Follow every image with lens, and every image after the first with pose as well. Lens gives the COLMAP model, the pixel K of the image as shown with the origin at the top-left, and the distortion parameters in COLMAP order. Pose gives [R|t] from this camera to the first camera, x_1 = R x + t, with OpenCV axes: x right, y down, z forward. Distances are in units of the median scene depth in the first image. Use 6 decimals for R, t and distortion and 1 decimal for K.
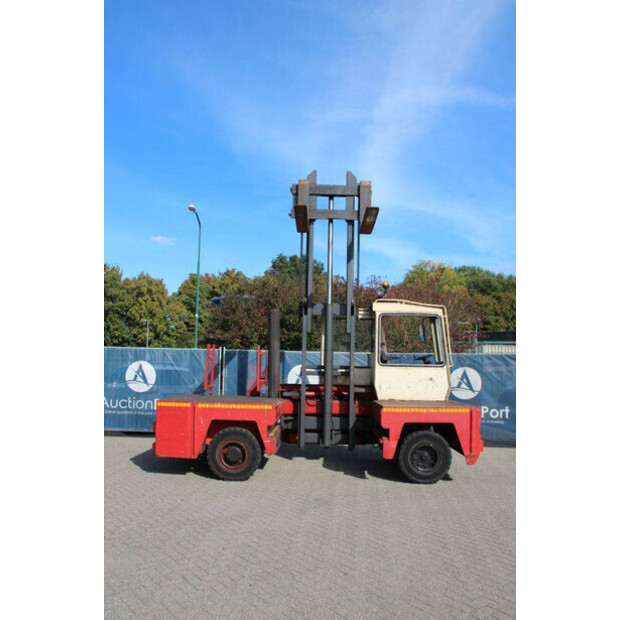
lens RADIAL K [[540.5, 0, 308.8], [0, 540.5, 314.0], [0, 0, 1]] dist [-0.103633, 0.021957]
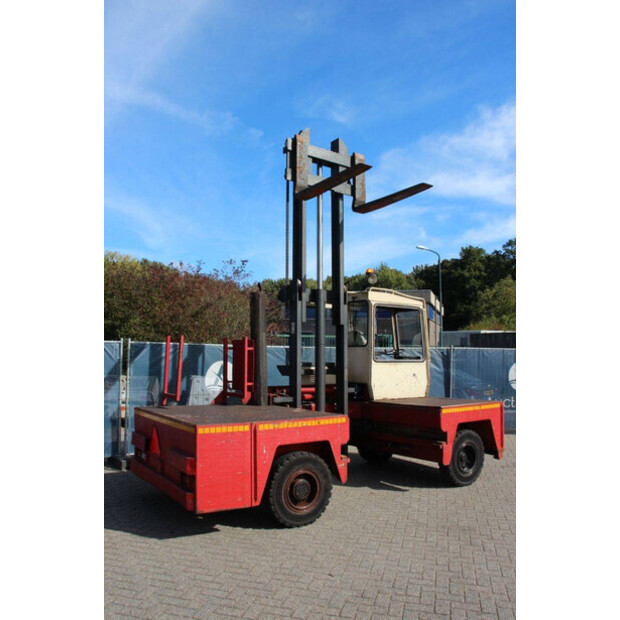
lens RADIAL K [[508.0, 0, 309.9], [0, 508.0, 316.0], [0, 0, 1]] dist [-0.139299, 0.097581]
pose [[0.810905, 0.032572, 0.584271, -0.463542], [-0.043463, 0.999044, 0.004627, 0.021389], [-0.583562, -0.029146, 0.811546, 0.394261]]
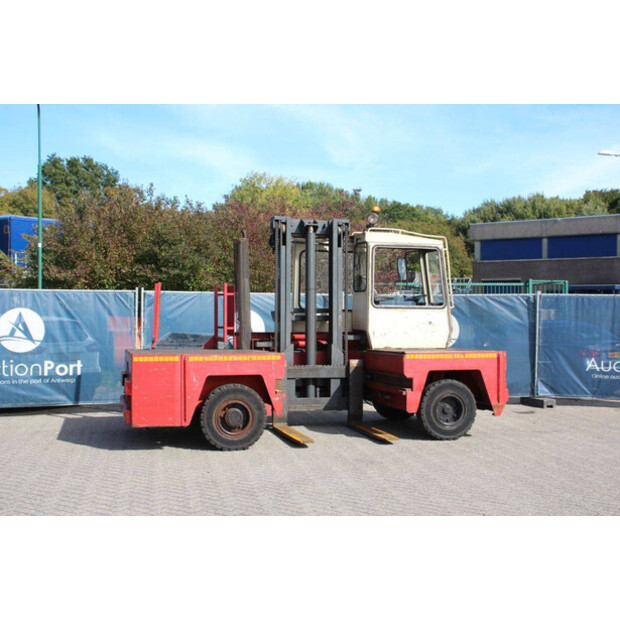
lens RADIAL K [[766.0, 0, 310.9], [0, 766.0, 309.3], [0, 0, 1]] dist [0.019703, 0.000000]
pose [[0.956455, -0.012276, 0.291620, -0.317057], [-0.011230, 0.996828, 0.078794, 0.005920], [-0.291662, -0.078637, 0.953283, -0.106813]]
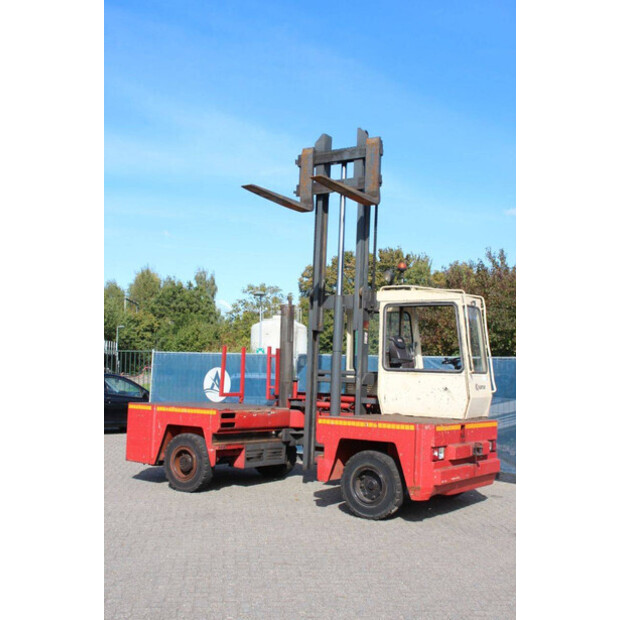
lens RADIAL K [[745.2, 0, 305.7], [0, 745.2, 310.4], [0, 0, 1]] dist [0.019500, 0.000000]
pose [[0.841704, -0.037712, -0.538620, 0.644887], [0.032948, 0.999286, -0.018478, 0.025364], [0.538932, -0.002193, 0.842346, 0.022137]]
